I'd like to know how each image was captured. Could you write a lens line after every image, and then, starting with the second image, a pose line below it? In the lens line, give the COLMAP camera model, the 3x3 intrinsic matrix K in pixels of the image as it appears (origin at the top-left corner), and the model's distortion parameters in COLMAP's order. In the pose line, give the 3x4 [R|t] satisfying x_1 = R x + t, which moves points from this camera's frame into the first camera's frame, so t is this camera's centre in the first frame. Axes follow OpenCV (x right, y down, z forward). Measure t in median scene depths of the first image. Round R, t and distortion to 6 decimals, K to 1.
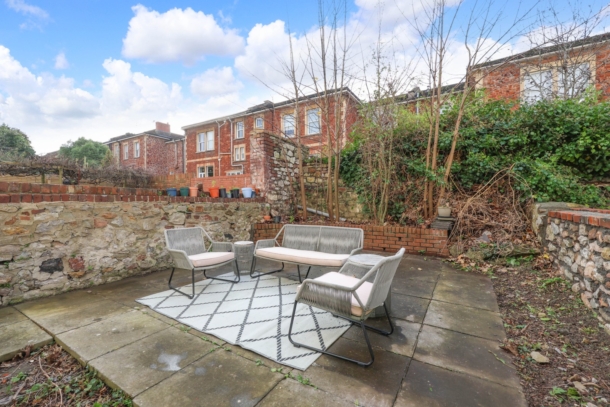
lens RADIAL K [[261.6, 0, 308.9], [0, 261.6, 203.6], [0, 0, 1]] dist [-0.002230, 0.000168]
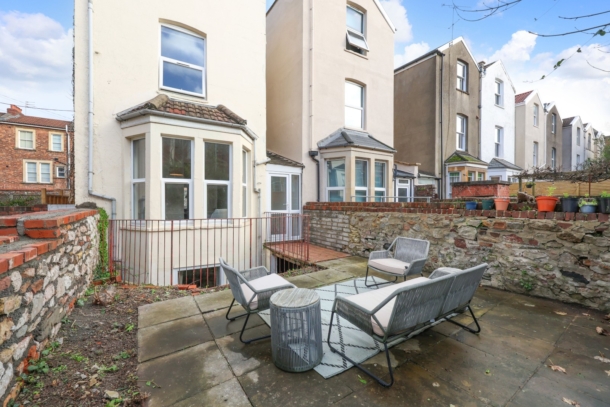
lens RADIAL K [[248.2, 0, 307.4], [0, 248.2, 202.6], [0, 0, 1]] dist [-0.007558, 0.000600]
pose [[-0.421216, 0.004819, -0.906948, 0.664248], [-0.003650, 0.999969, 0.007008, -0.066853], [0.906953, 0.006262, -0.421185, 0.969718]]
